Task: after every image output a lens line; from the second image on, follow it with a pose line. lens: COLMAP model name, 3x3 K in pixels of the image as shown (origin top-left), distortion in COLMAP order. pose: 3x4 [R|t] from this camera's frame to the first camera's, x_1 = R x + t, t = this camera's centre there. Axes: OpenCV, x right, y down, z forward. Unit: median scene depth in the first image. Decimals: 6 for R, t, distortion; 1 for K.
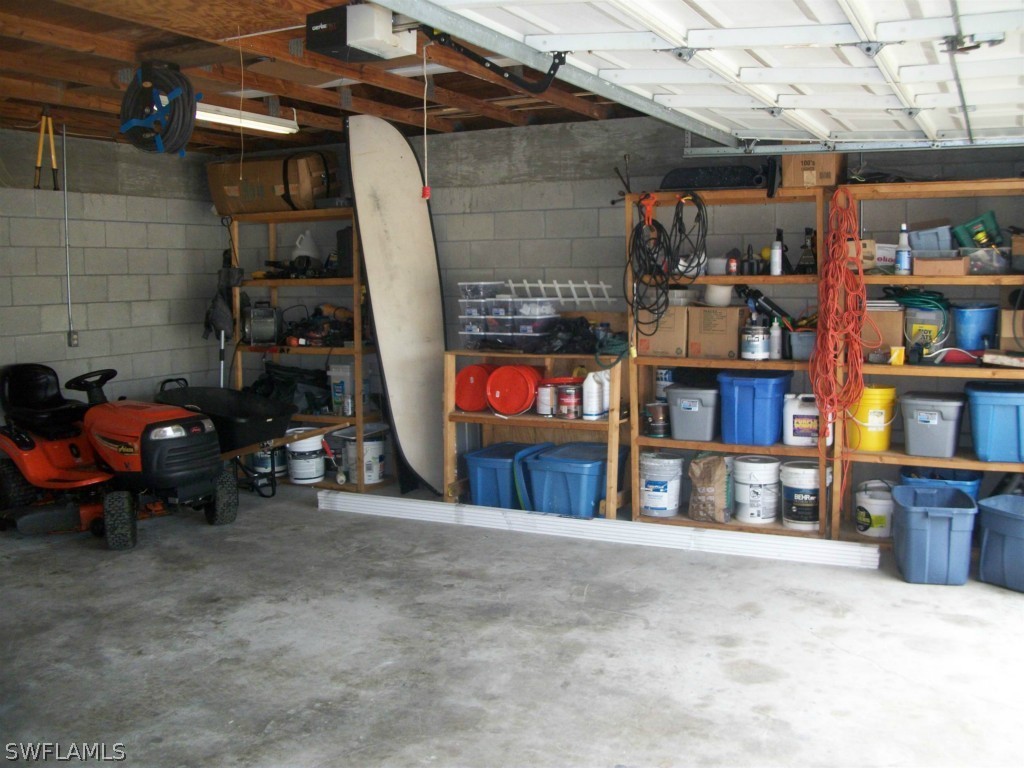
lens RADIAL K [[981.8, 0, 542.4], [0, 981.8, 358.4], [0, 0, 1]] dist [-0.156209, 0.103949]
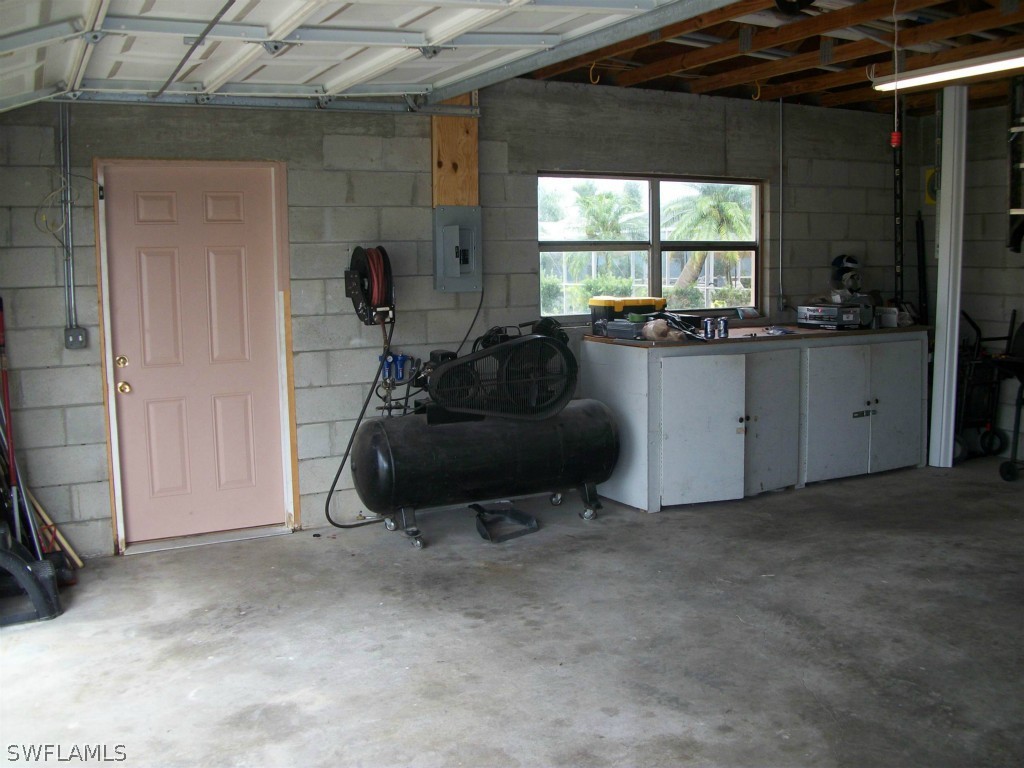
lens RADIAL K [[981.8, 0, 542.4], [0, 981.8, 358.4], [0, 0, 1]] dist [-0.156209, 0.103949]
pose [[-0.575175, 0.103746, -0.811425, 0.404323], [-0.053318, 0.985062, 0.163741, -0.055458], [0.816291, 0.137443, -0.561051, 0.674799]]
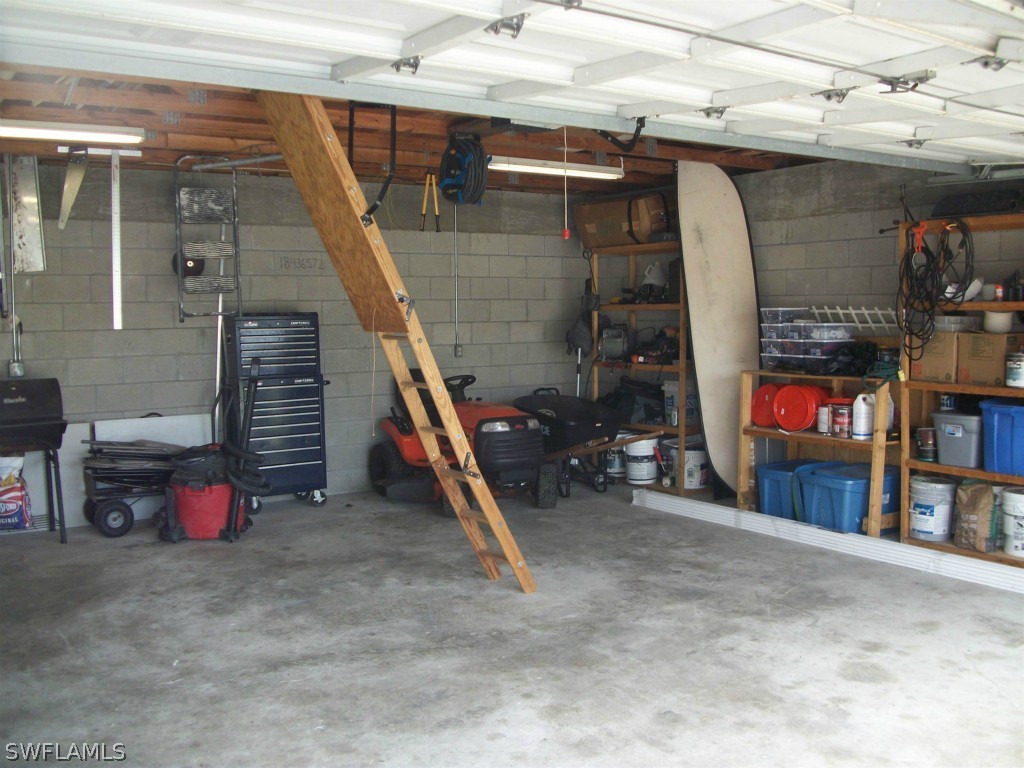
lens RADIAL K [[981.8, 0, 542.4], [0, 981.8, 358.4], [0, 0, 1]] dist [-0.156209, 0.103949]
pose [[0.868410, 0.027544, -0.495082, 0.267118], [-0.042289, 0.998932, -0.018603, 0.009731], [0.494041, 0.037092, 0.868647, -0.064127]]
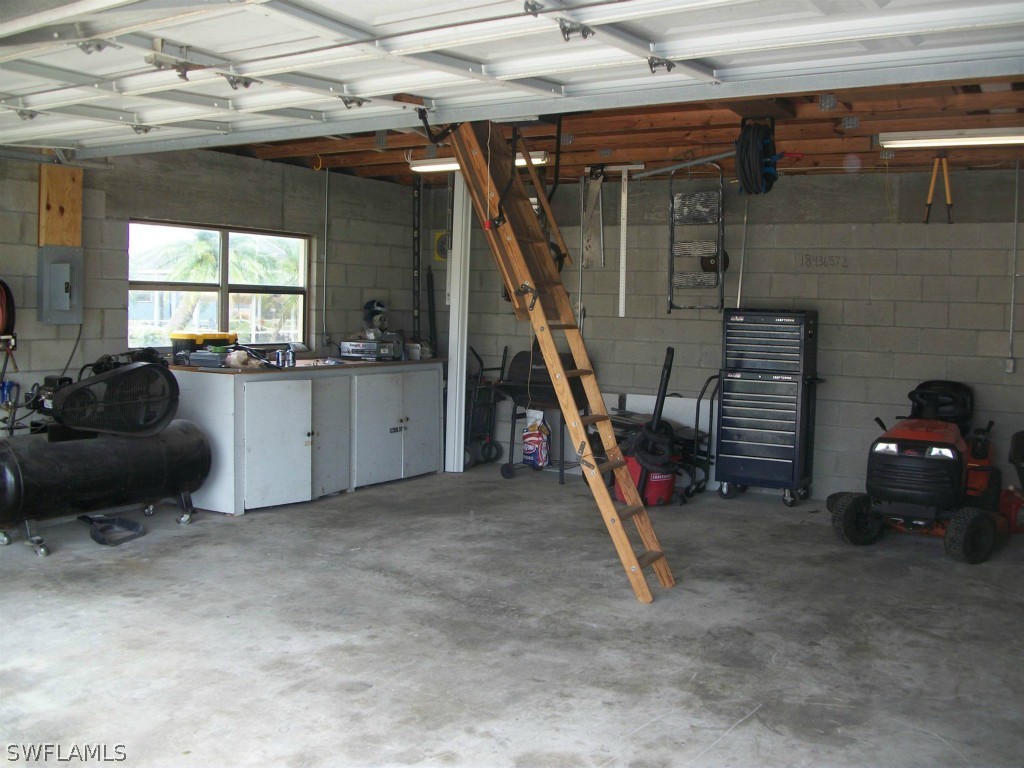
lens RADIAL K [[981.8, 0, 542.4], [0, 981.8, 358.4], [0, 0, 1]] dist [-0.156209, 0.103949]
pose [[-0.069693, 0.063491, -0.995546, 0.646934], [-0.111155, 0.991264, 0.071000, -0.051091], [0.991356, 0.115608, -0.062026, 0.639767]]
